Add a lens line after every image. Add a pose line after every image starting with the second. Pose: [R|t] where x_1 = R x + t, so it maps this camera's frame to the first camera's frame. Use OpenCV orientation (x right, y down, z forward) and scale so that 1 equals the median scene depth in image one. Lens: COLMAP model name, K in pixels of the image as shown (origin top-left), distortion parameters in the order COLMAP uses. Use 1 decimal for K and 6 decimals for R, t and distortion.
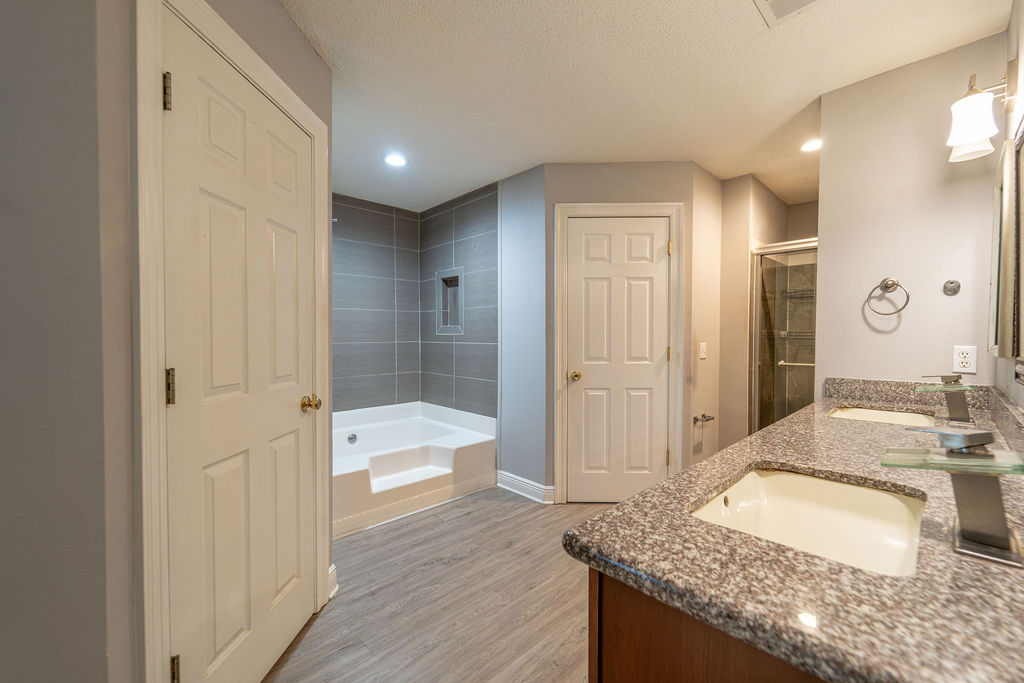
lens RADIAL K [[410.6, 0, 515.7], [0, 410.6, 344.2], [0, 0, 1]] dist [0.001372, -0.001991]
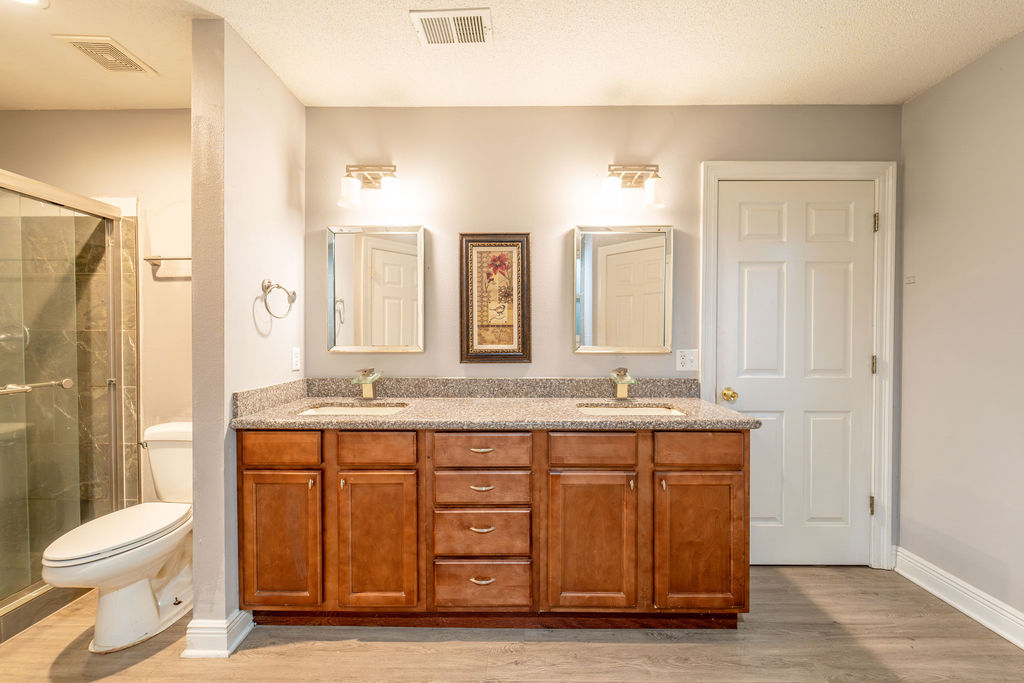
lens RADIAL K [[410.6, 0, 520.1], [0, 410.6, 341.7], [0, 0, 1]] dist [0.001372, -0.001991]
pose [[-0.718810, -0.006379, 0.695177, -0.124305], [0.014904, 0.999587, 0.024583, -0.019616], [-0.695046, 0.028031, -0.718418, 0.846012]]
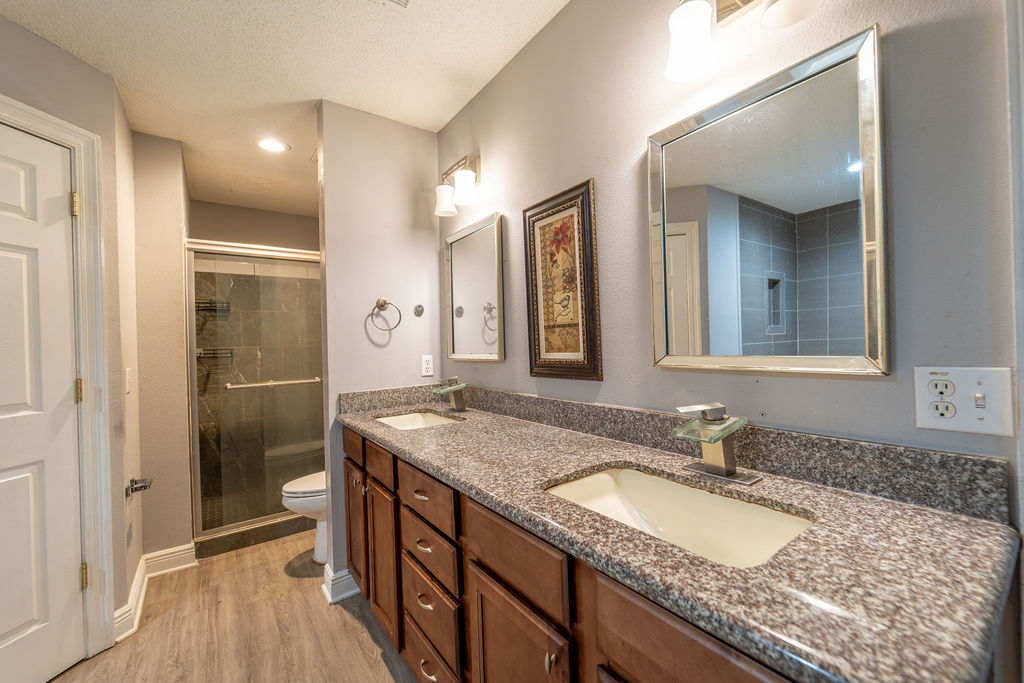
lens RADIAL K [[410.6, 0, 514.4], [0, 410.6, 343.0], [0, 0, 1]] dist [0.001372, -0.001991]
pose [[0.133094, -0.002591, 0.991100, -0.104342], [0.050809, 0.998699, -0.004212, -0.009454], [-0.989800, 0.050918, 0.133053, 0.328341]]
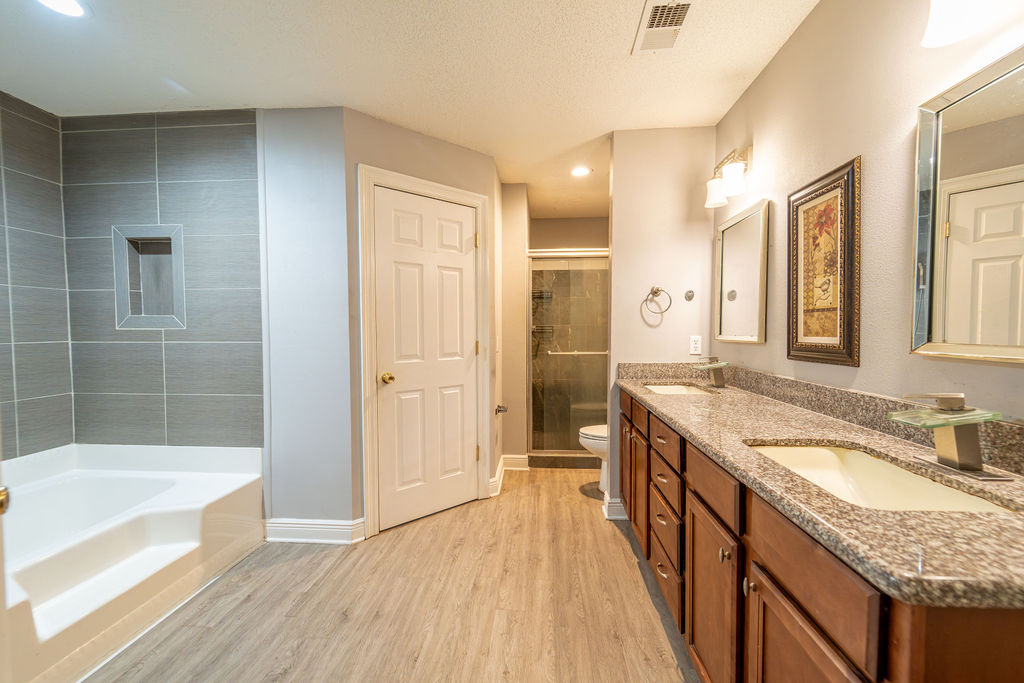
lens RADIAL K [[410.6, 0, 514.5], [0, 410.6, 344.6], [0, 0, 1]] dist [0.001372, -0.001991]
pose [[0.743709, -0.027514, 0.667936, -0.215877], [0.017786, 0.999613, 0.021373, -0.004616], [-0.668266, -0.004015, 0.743911, 0.207916]]
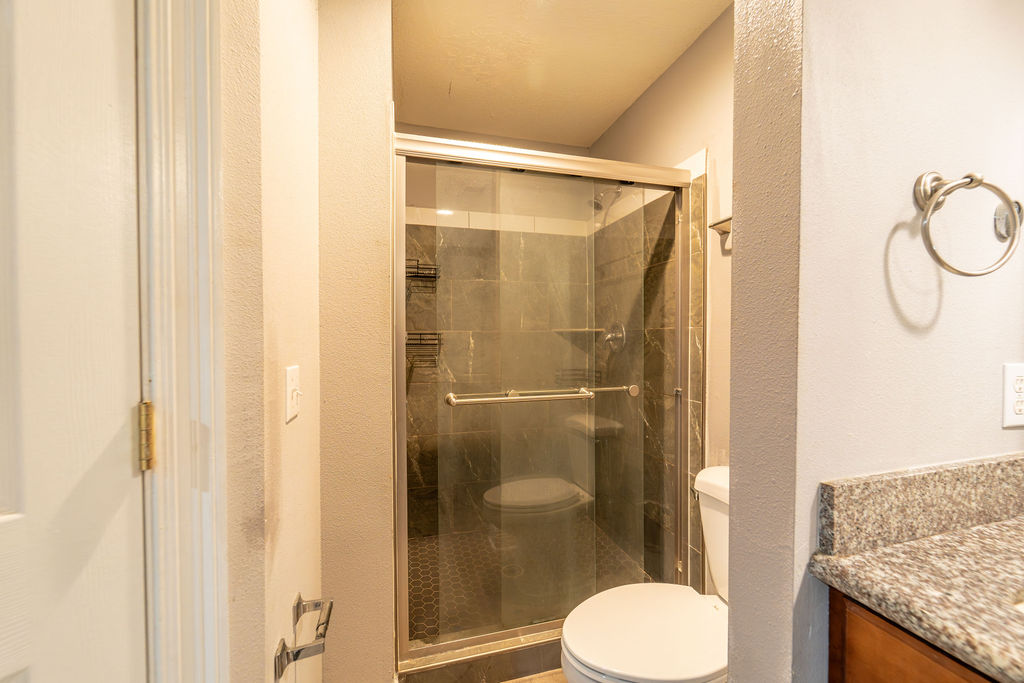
lens RADIAL K [[410.6, 0, 510.4], [0, 410.6, 346.2], [0, 0, 1]] dist [0.001372, -0.001991]
pose [[0.479067, -0.017610, 0.877601, 0.286266], [0.021373, 0.999736, 0.008394, -0.016528], [-0.877518, 0.014735, 0.479317, 0.755677]]
